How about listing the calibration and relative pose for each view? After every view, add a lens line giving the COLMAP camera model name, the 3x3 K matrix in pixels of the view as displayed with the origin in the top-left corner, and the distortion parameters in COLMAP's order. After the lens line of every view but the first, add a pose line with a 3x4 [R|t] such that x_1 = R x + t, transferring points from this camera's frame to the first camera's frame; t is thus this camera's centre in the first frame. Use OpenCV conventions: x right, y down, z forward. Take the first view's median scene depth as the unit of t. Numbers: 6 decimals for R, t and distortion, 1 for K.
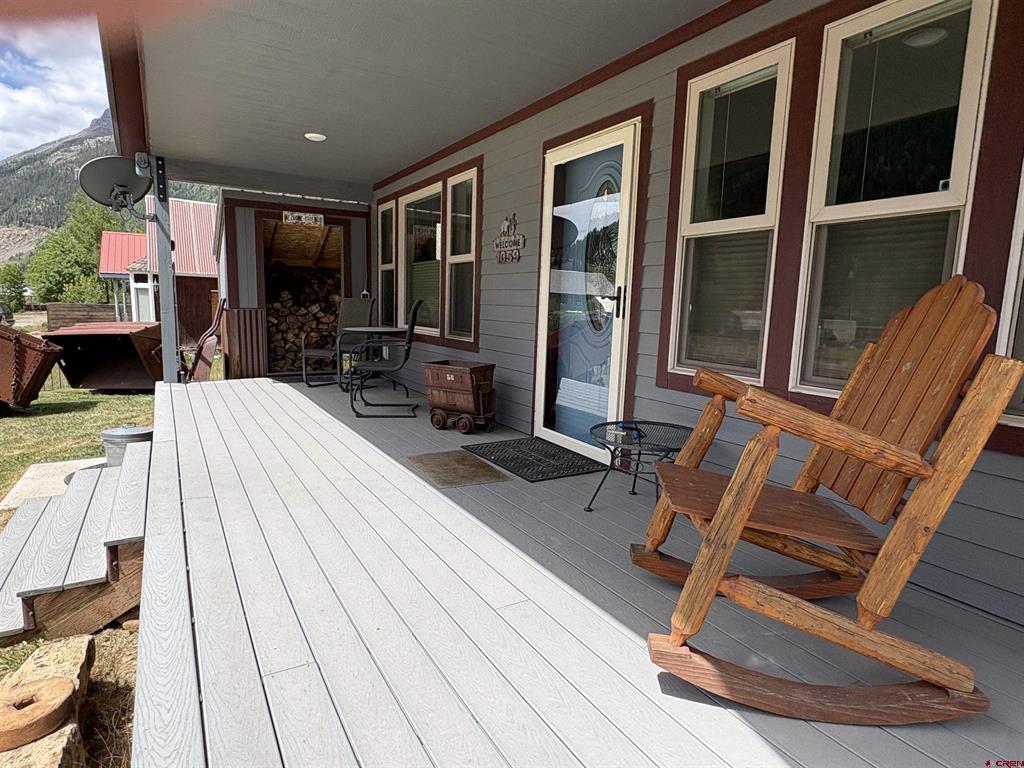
lens RADIAL K [[579.1, 0, 512.0], [0, 579.1, 384.0], [0, 0, 1]] dist [0.001007, 0.000969]
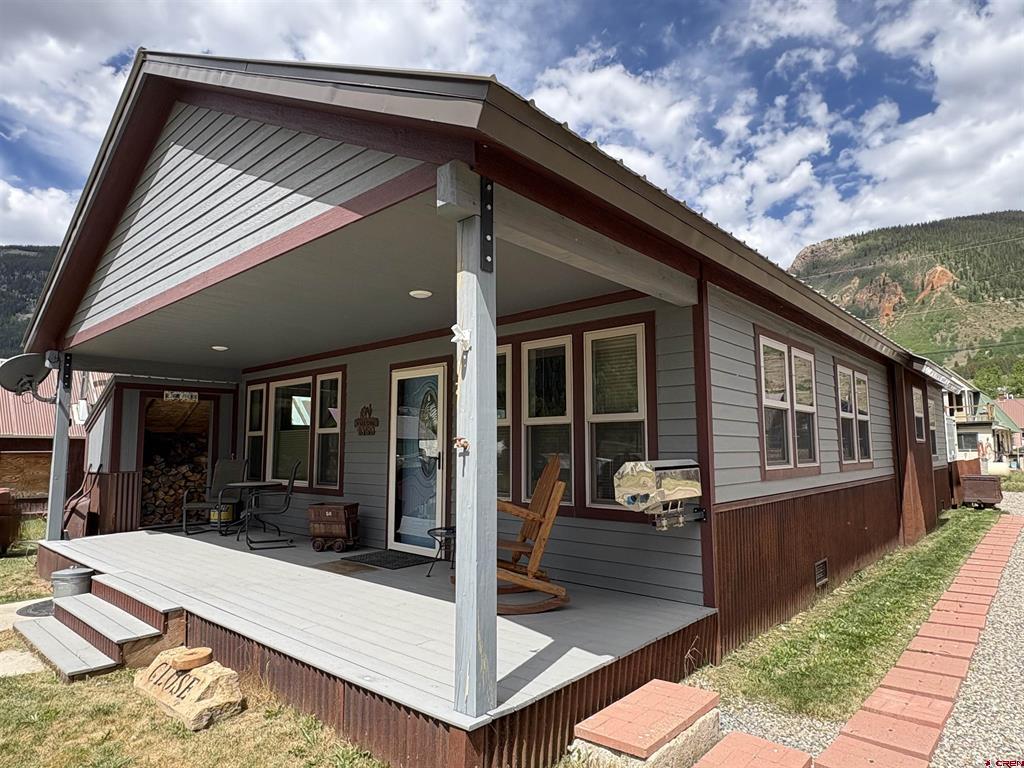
lens RADIAL K [[601.2, 0, 512.0], [0, 601.2, 384.0], [0, 0, 1]] dist [0.001775, 0.000775]
pose [[0.953849, -0.002254, 0.300279, -0.094770], [0.073826, 0.971040, -0.227224, 0.039627], [-0.291071, 0.238906, 0.926392, -0.501060]]
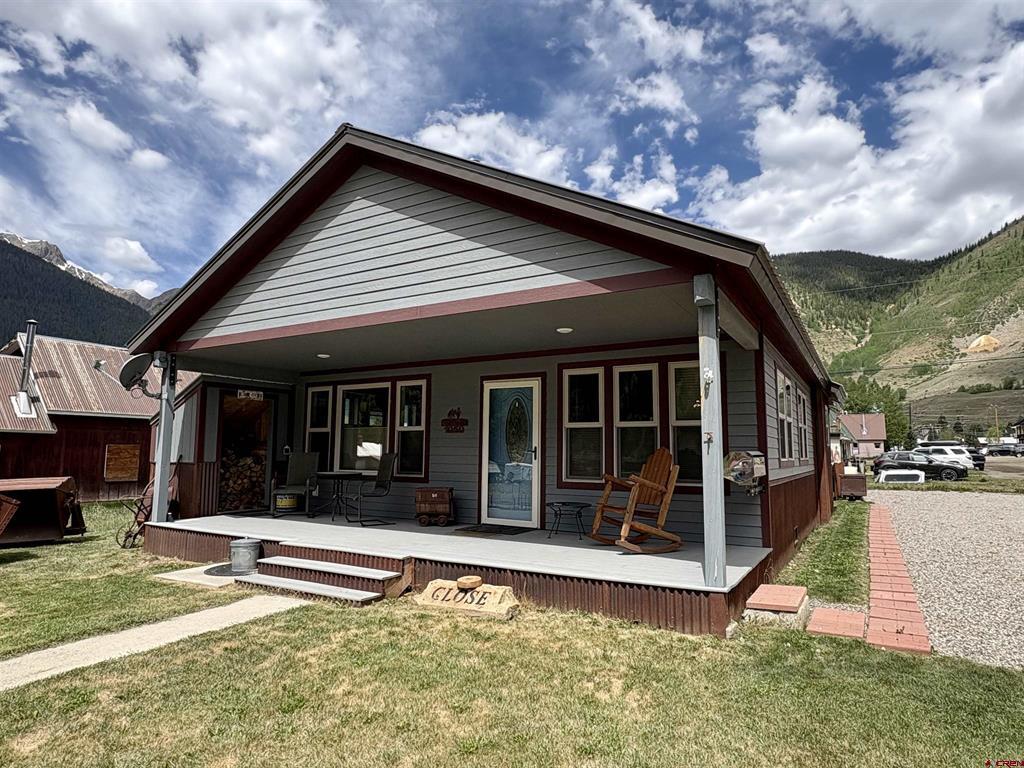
lens RADIAL K [[601.2, 0, 512.0], [0, 601.2, 384.0], [0, 0, 1]] dist [0.001775, 0.000775]
pose [[0.876550, 0.032172, 0.480234, -0.641019], [0.083953, 0.972248, -0.218369, 0.064063], [-0.473932, 0.231728, 0.849524, -0.636553]]
